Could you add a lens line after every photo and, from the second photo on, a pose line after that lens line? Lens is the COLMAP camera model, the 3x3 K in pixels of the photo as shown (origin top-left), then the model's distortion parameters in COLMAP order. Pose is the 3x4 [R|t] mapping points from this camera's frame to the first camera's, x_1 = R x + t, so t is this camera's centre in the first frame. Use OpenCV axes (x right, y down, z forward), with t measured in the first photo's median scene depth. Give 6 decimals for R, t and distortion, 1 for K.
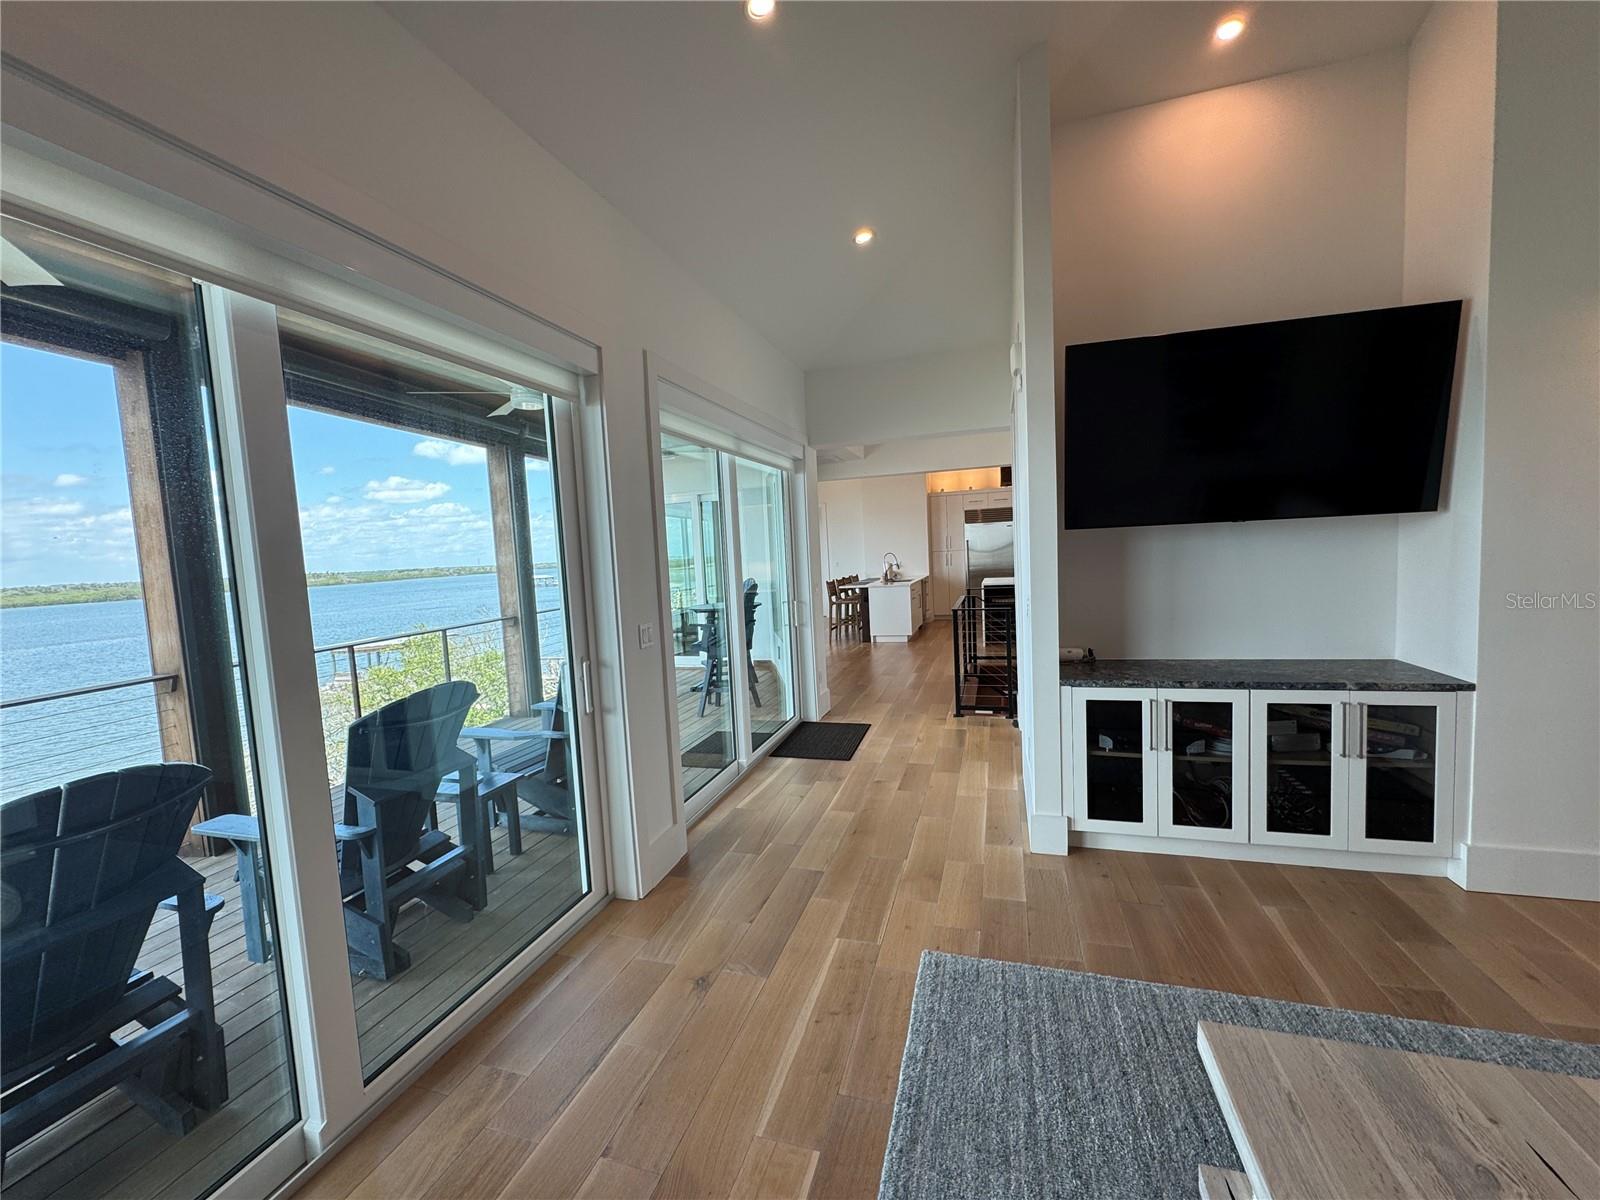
lens RADIAL K [[637.4, 0, 800.0], [0, 637.4, 600.0], [0, 0, 1]] dist [-0.008176, 0.002094]
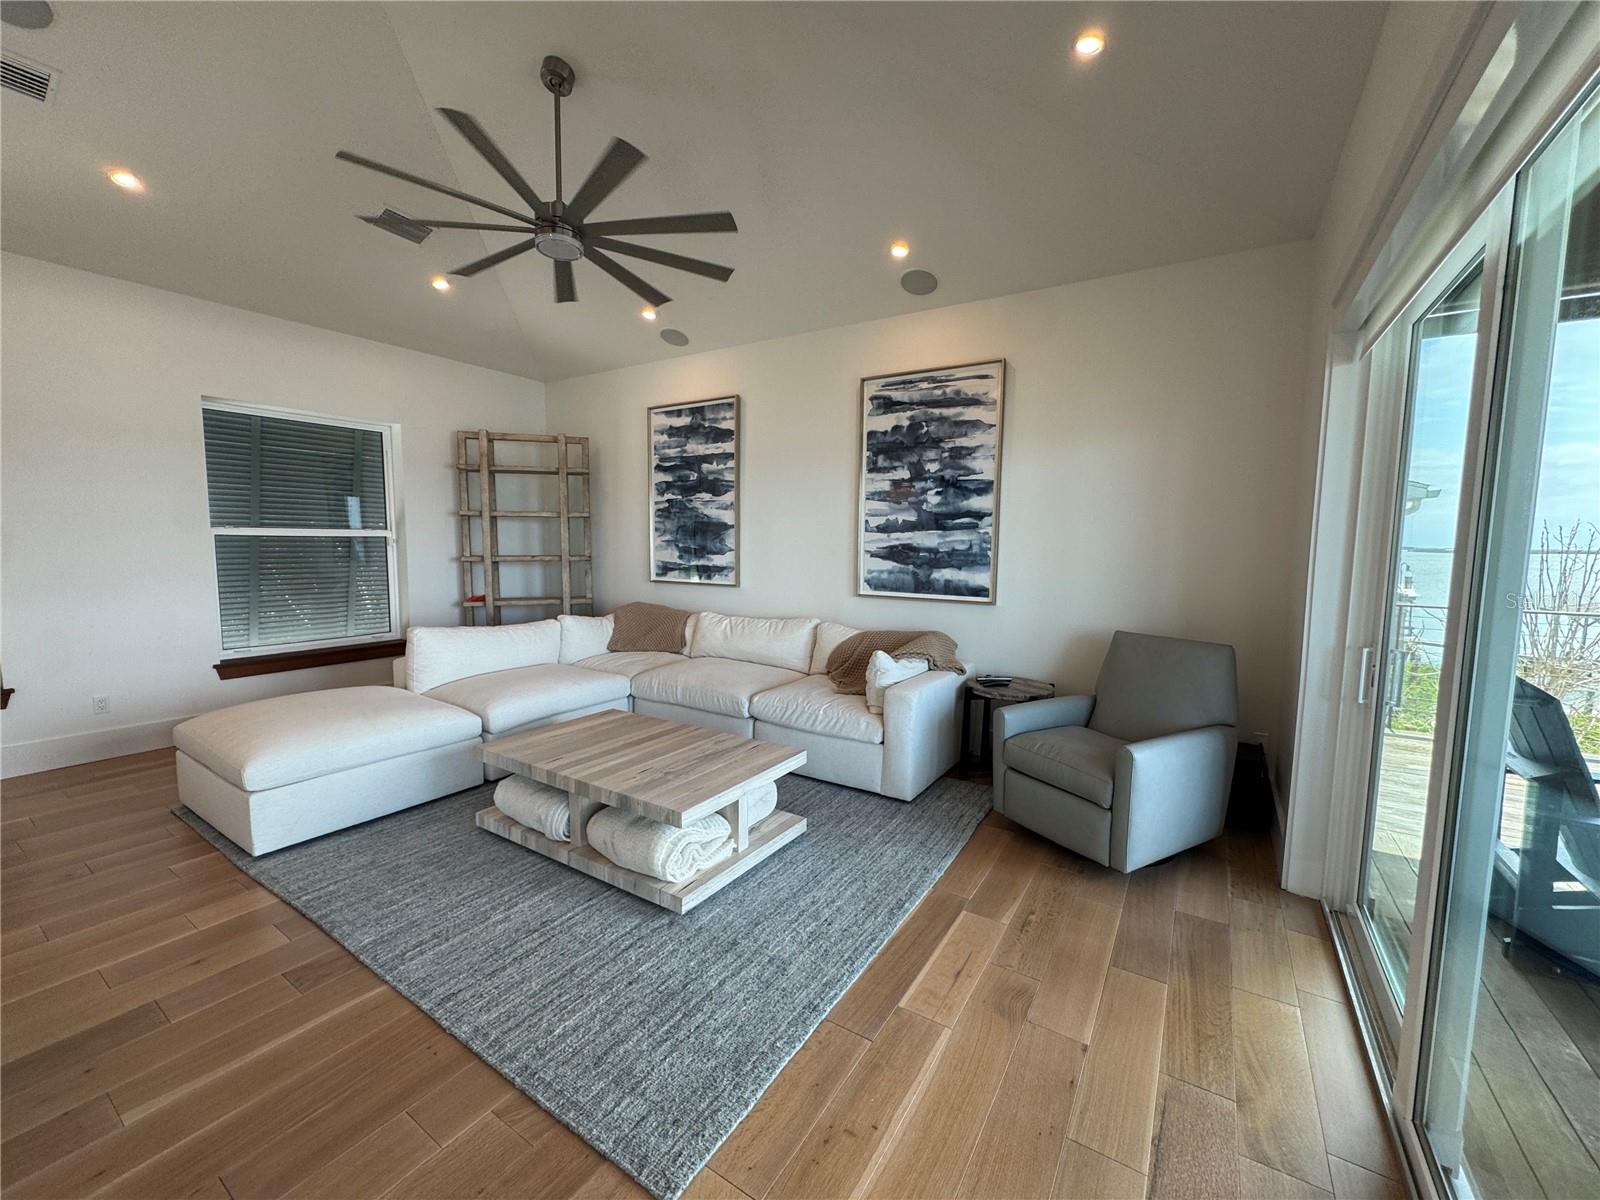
lens RADIAL K [[637.4, 0, 800.0], [0, 637.4, 600.0], [0, 0, 1]] dist [-0.008176, 0.002094]
pose [[-0.961720, 0.018681, 0.273398, -0.027046], [0.062284, 0.986464, 0.151690, -0.024584], [-0.266863, 0.162912, -0.949865, 0.410006]]
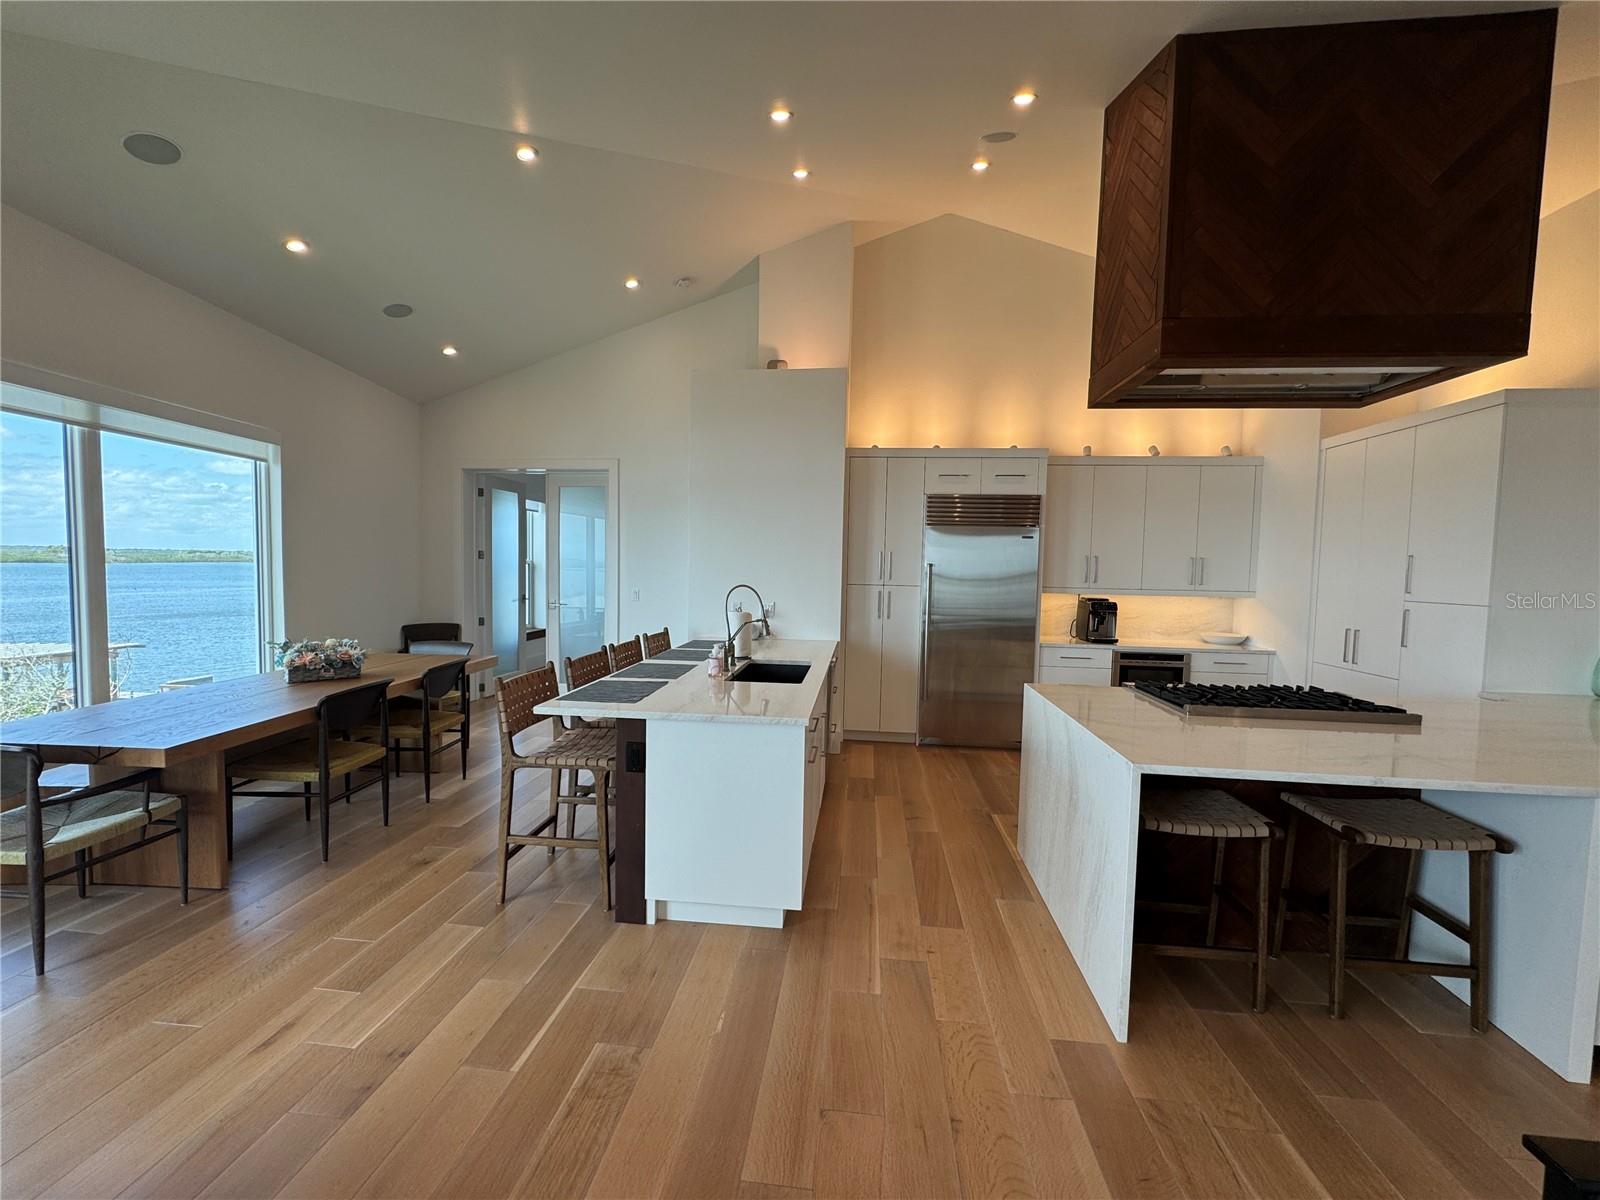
lens RADIAL K [[637.4, 0, 800.0], [0, 637.4, 600.0], [0, 0, 1]] dist [-0.008176, 0.002094]
pose [[0.979120, 0.061178, 0.193860, 0.138352], [-0.056293, 0.997945, -0.030609, -0.074522], [-0.195335, 0.019057, 0.980551, 0.882734]]
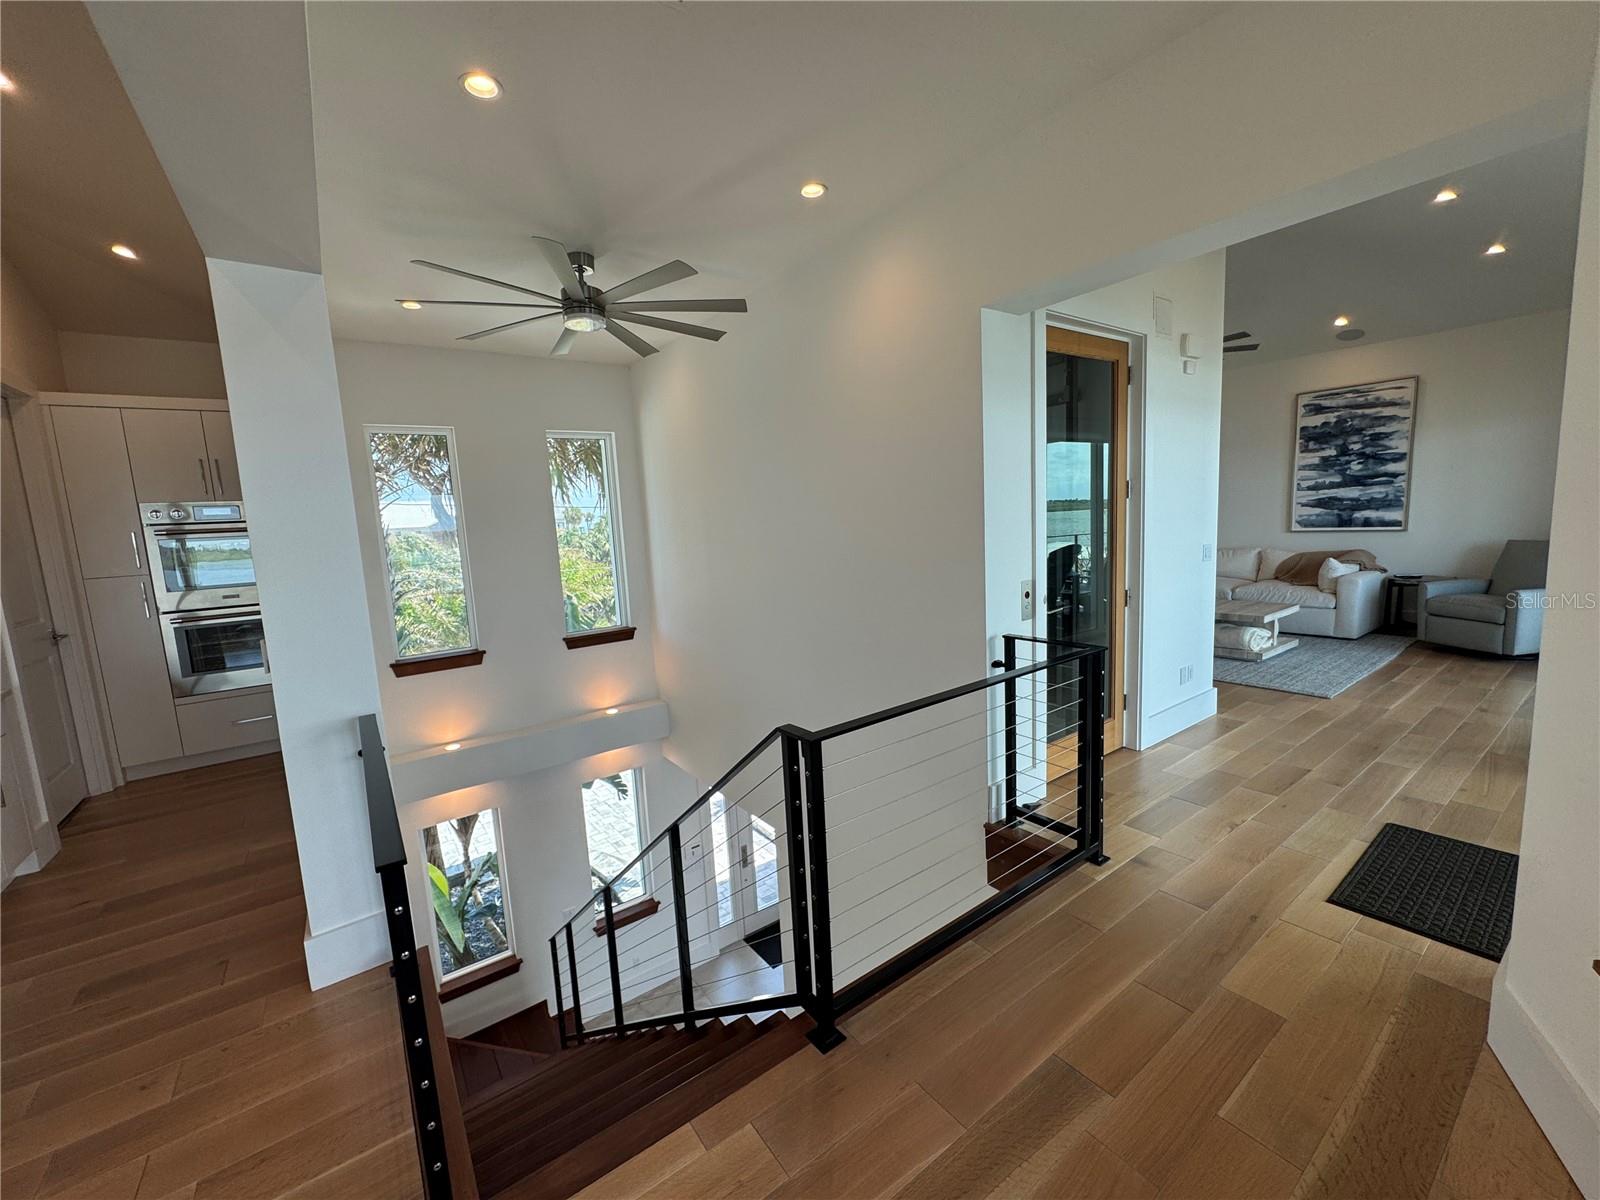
lens RADIAL K [[637.4, 0, 800.0], [0, 637.4, 600.0], [0, 0, 1]] dist [-0.008176, 0.002094]
pose [[-0.793086, 0.016740, 0.608879, 0.084854], [0.140056, 0.977850, 0.155543, -0.081360], [-0.592789, 0.208636, -0.777864, 0.986335]]
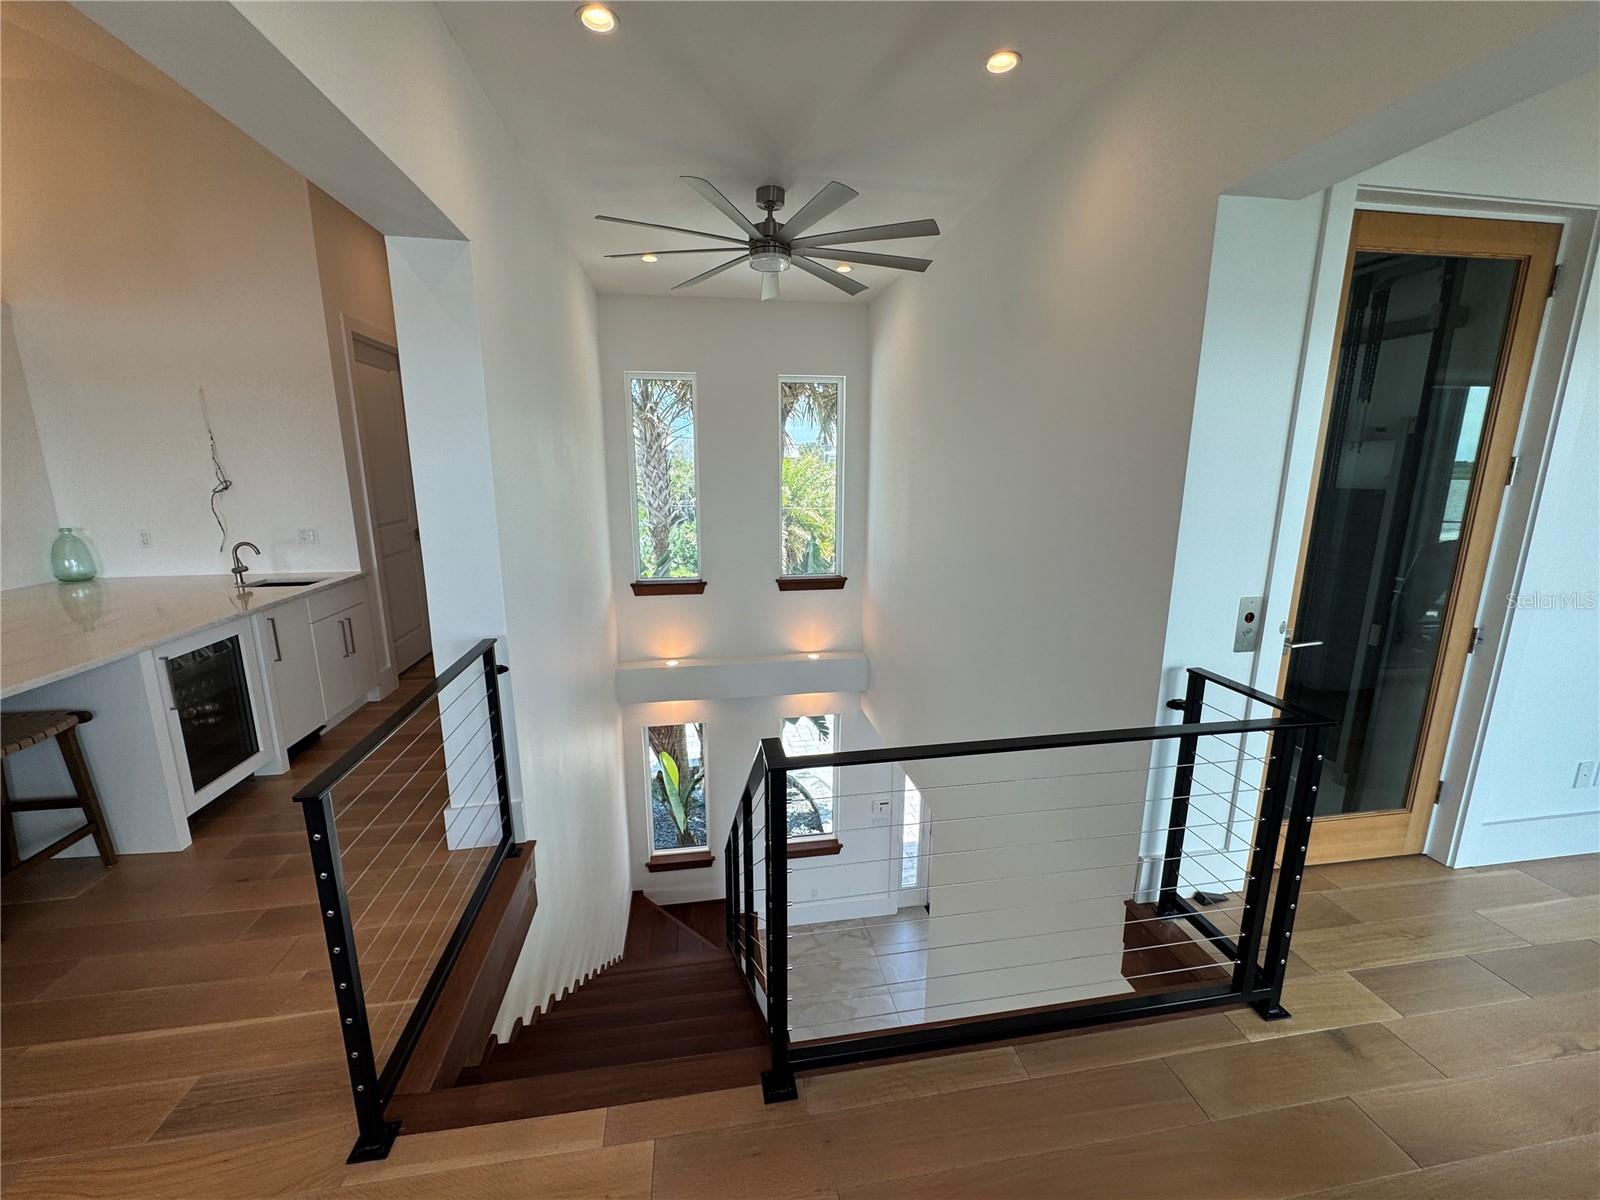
lens RADIAL K [[637.4, 0, 800.0], [0, 637.4, 600.0], [0, 0, 1]] dist [-0.008176, 0.002094]
pose [[-0.441318, -0.132533, 0.887510, 0.055630], [0.090363, 0.977442, 0.190896, -0.081812], [-0.892789, 0.164444, -0.419387, 0.889696]]
